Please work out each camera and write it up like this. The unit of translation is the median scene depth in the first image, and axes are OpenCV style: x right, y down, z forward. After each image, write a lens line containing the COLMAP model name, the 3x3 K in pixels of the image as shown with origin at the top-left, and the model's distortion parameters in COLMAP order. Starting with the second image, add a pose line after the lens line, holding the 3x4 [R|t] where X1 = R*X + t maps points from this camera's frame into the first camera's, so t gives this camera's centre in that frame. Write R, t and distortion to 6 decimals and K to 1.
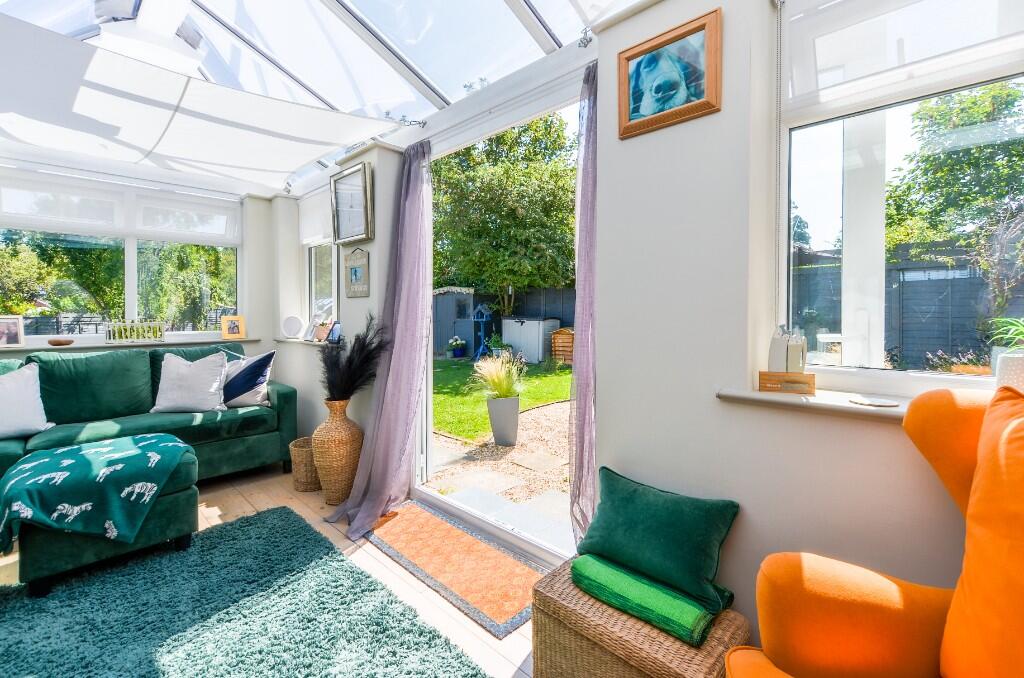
lens RADIAL K [[447.0, 0, 532.5], [0, 447.0, 315.6], [0, 0, 1]] dist [0.013607, -0.000376]
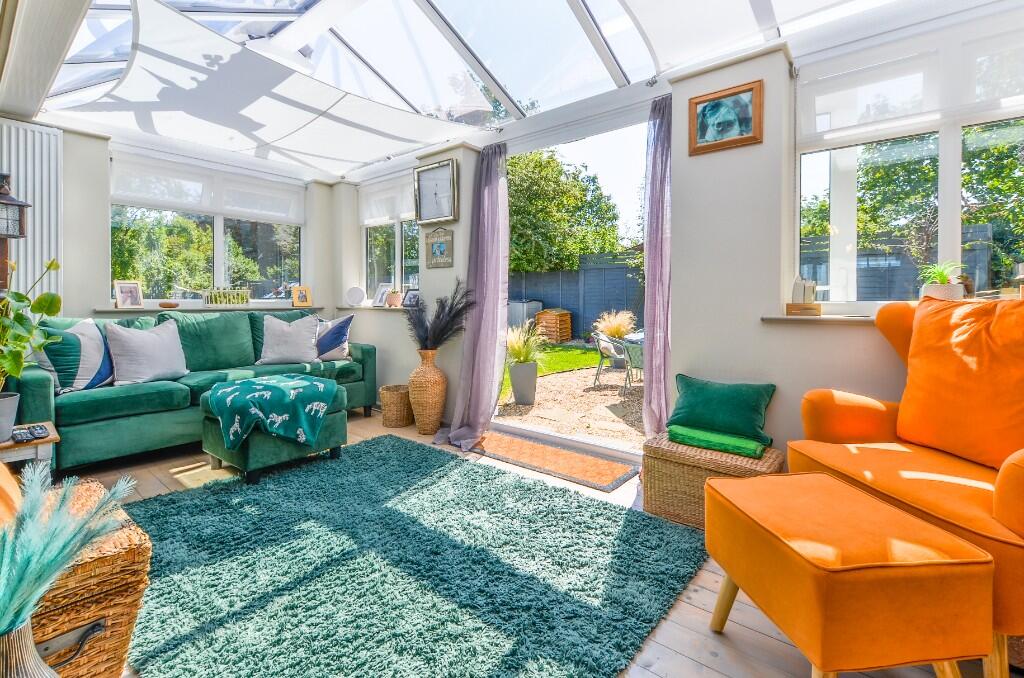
lens RADIAL K [[451.5, 0, 528.5], [0, 451.5, 299.1], [0, 0, 1]] dist [0.021077, 0.000227]
pose [[0.996454, 0.003652, 0.084063, -0.273181], [-0.002721, 0.999934, -0.011183, 0.062867], [-0.084098, 0.010915, 0.996398, -0.271844]]
